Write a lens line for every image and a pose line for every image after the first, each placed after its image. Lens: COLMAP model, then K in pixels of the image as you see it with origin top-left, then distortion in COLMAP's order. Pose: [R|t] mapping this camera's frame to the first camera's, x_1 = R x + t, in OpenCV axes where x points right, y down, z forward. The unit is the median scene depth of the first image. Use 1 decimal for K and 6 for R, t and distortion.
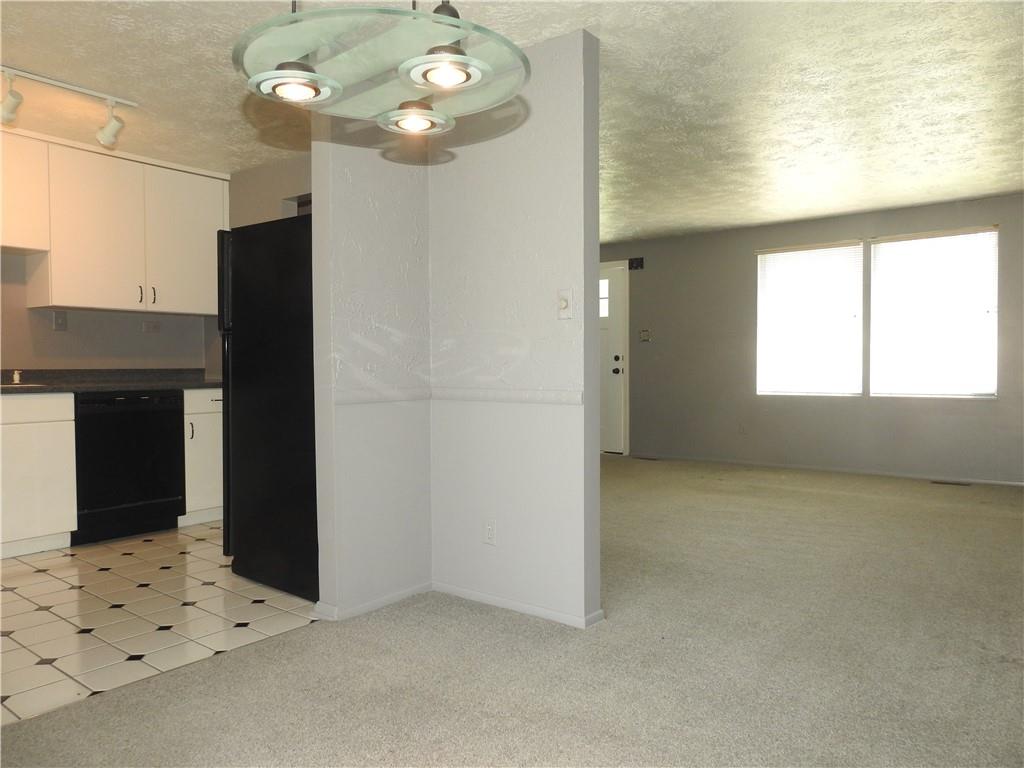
lens RADIAL K [[739.8, 0, 512.4], [0, 739.8, 383.3], [0, 0, 1]] dist [0.005081, -0.004394]
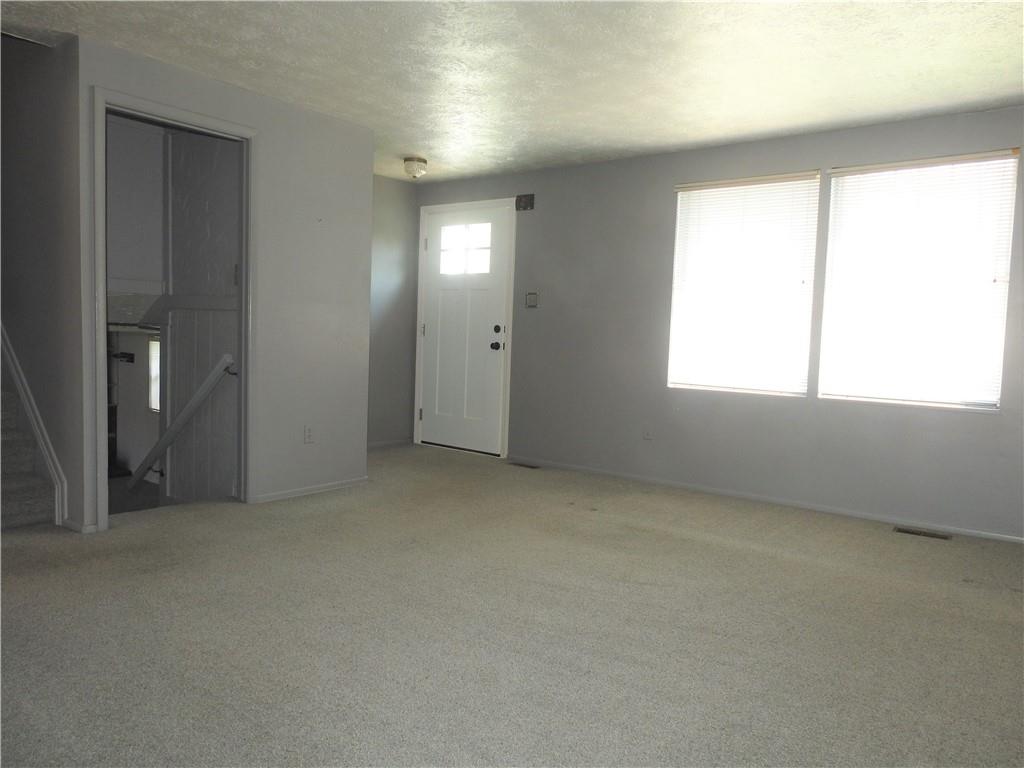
lens RADIAL K [[739.8, 0, 513.2], [0, 739.8, 381.0], [0, 0, 1]] dist [0.005081, -0.004394]
pose [[0.999125, 0.037670, -0.018169, 0.174992], [-0.036770, 0.998192, 0.047540, -0.017789], [0.019927, -0.046830, 0.998704, 0.250593]]
